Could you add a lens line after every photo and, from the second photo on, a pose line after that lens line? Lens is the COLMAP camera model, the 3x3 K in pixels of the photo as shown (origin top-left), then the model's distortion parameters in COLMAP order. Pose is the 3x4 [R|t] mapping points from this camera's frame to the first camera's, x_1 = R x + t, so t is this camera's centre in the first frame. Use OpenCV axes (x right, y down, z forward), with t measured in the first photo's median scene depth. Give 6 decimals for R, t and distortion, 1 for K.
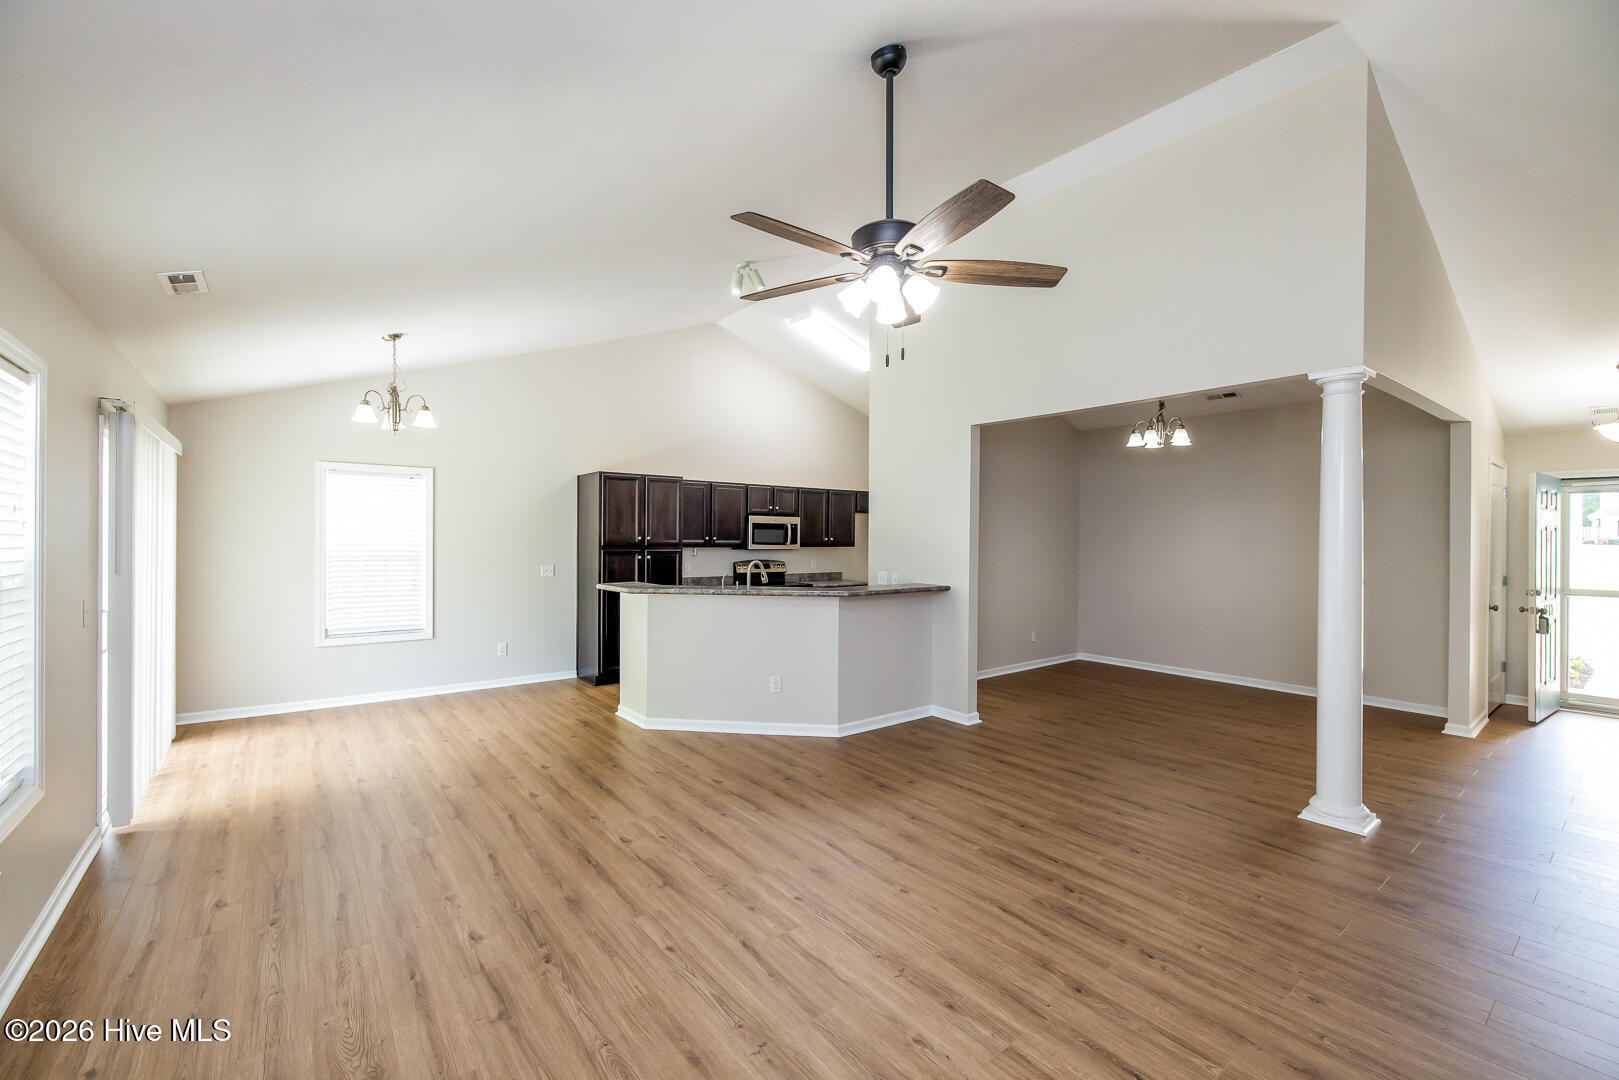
lens RADIAL K [[674.0, 0, 806.0], [0, 674.0, 535.6], [0, 0, 1]] dist [-0.000169, -0.000016]
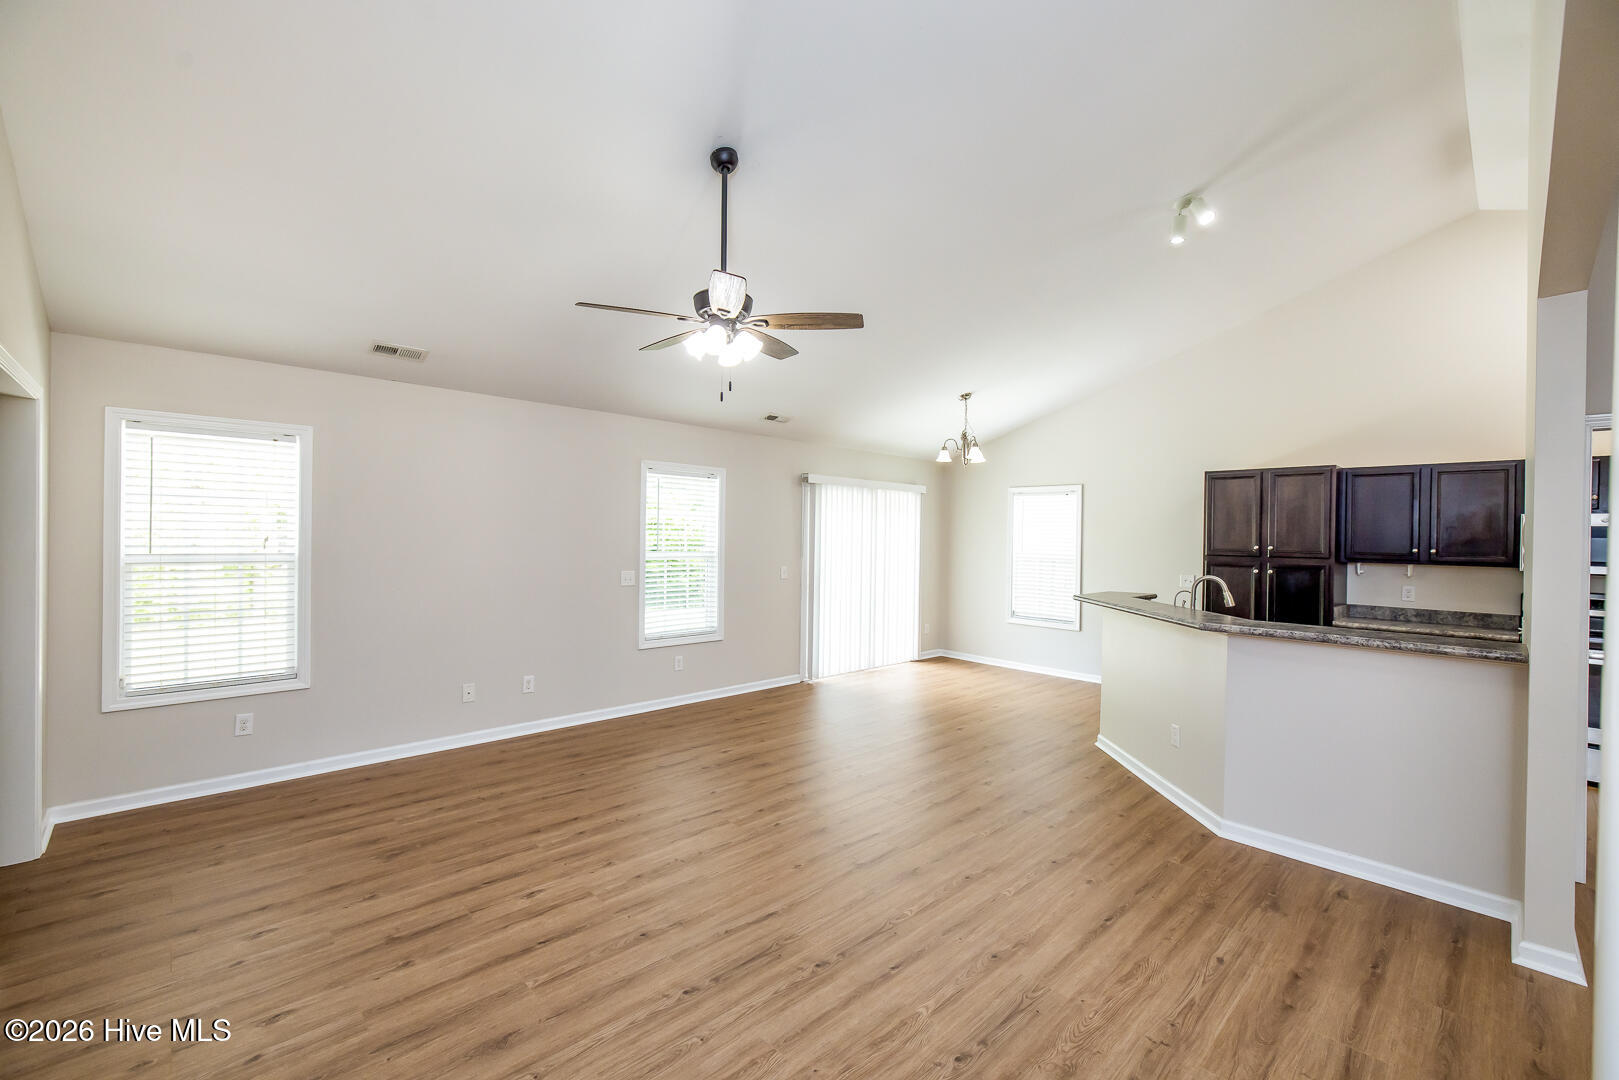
lens RADIAL K [[674.0, 0, 806.0], [0, 674.0, 535.6], [0, 0, 1]] dist [-0.000169, -0.000016]
pose [[0.103181, -0.005490, -0.994647, 0.644904], [-0.015509, 0.999854, -0.007128, 0.004037], [0.994542, 0.016161, 0.103081, 0.472799]]
